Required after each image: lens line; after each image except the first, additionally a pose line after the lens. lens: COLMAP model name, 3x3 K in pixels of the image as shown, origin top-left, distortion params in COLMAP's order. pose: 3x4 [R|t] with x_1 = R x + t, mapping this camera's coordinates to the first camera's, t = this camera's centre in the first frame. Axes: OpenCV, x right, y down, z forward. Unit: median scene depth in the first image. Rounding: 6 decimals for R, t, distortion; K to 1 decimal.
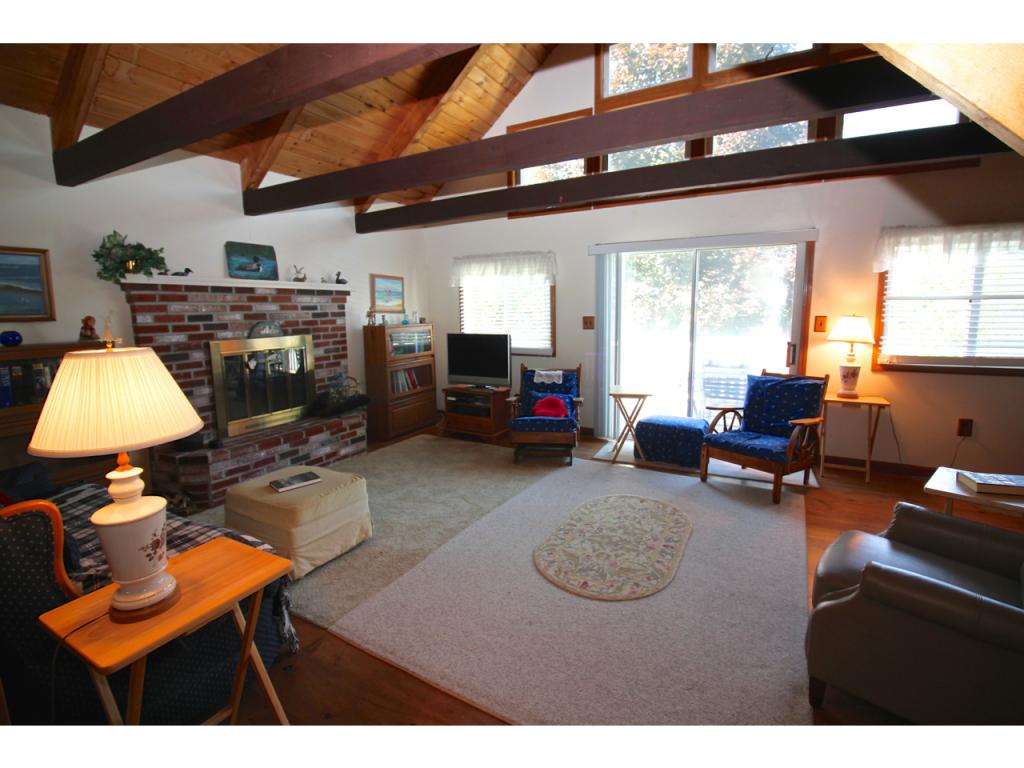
lens RADIAL K [[470.6, 0, 509.4], [0, 470.6, 377.1], [0, 0, 1]] dist [-0.011843, -0.006726]
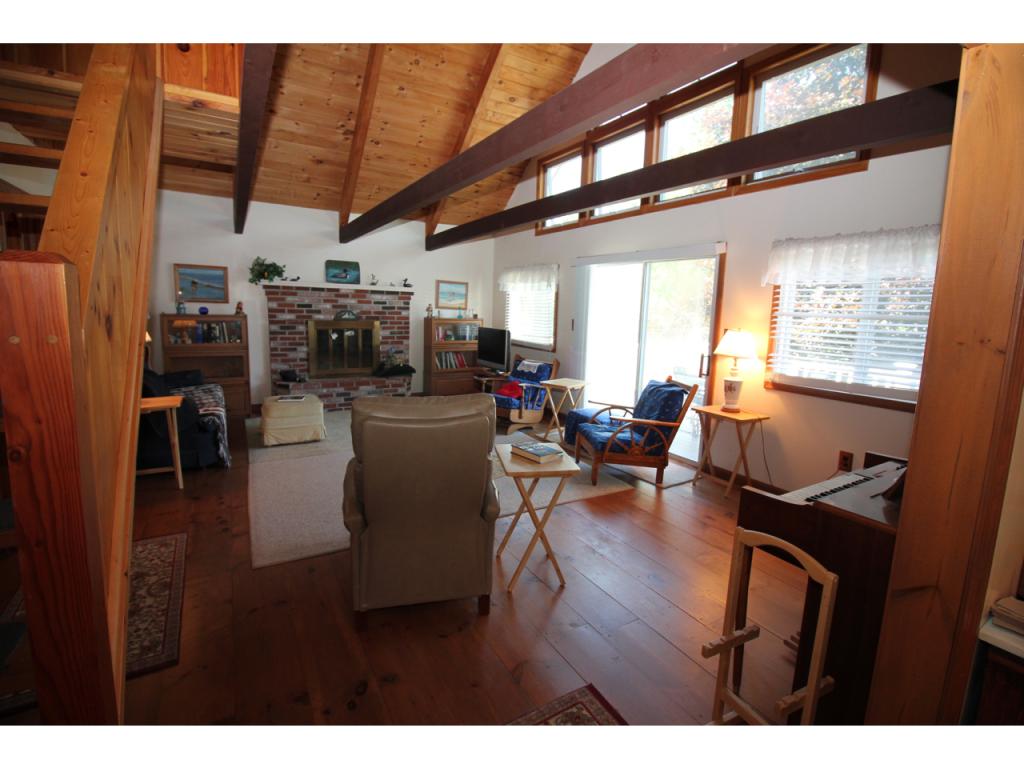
lens RADIAL K [[470.6, 0, 518.7], [0, 470.6, 381.5], [0, 0, 1]] dist [-0.011843, -0.006726]
pose [[0.868025, 0.117886, -0.482322, 0.771382], [-0.114504, 0.992749, 0.036571, -0.004746], [0.483136, 0.023483, 0.875230, -0.095293]]
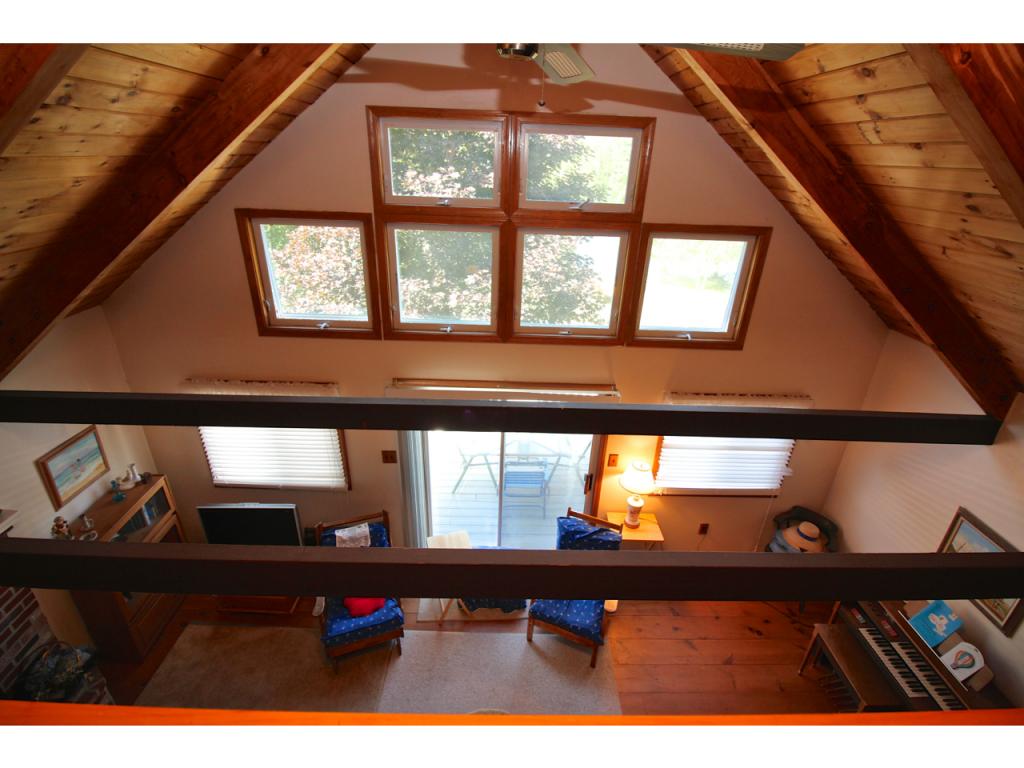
lens RADIAL K [[470.6, 0, 517.2], [0, 470.6, 383.0], [0, 0, 1]] dist [-0.011843, -0.006726]
pose [[0.860601, -0.160901, 0.483195, -0.030396], [0.024613, 0.960812, 0.276106, -0.596841], [-0.508685, -0.225724, 0.830836, 0.239816]]
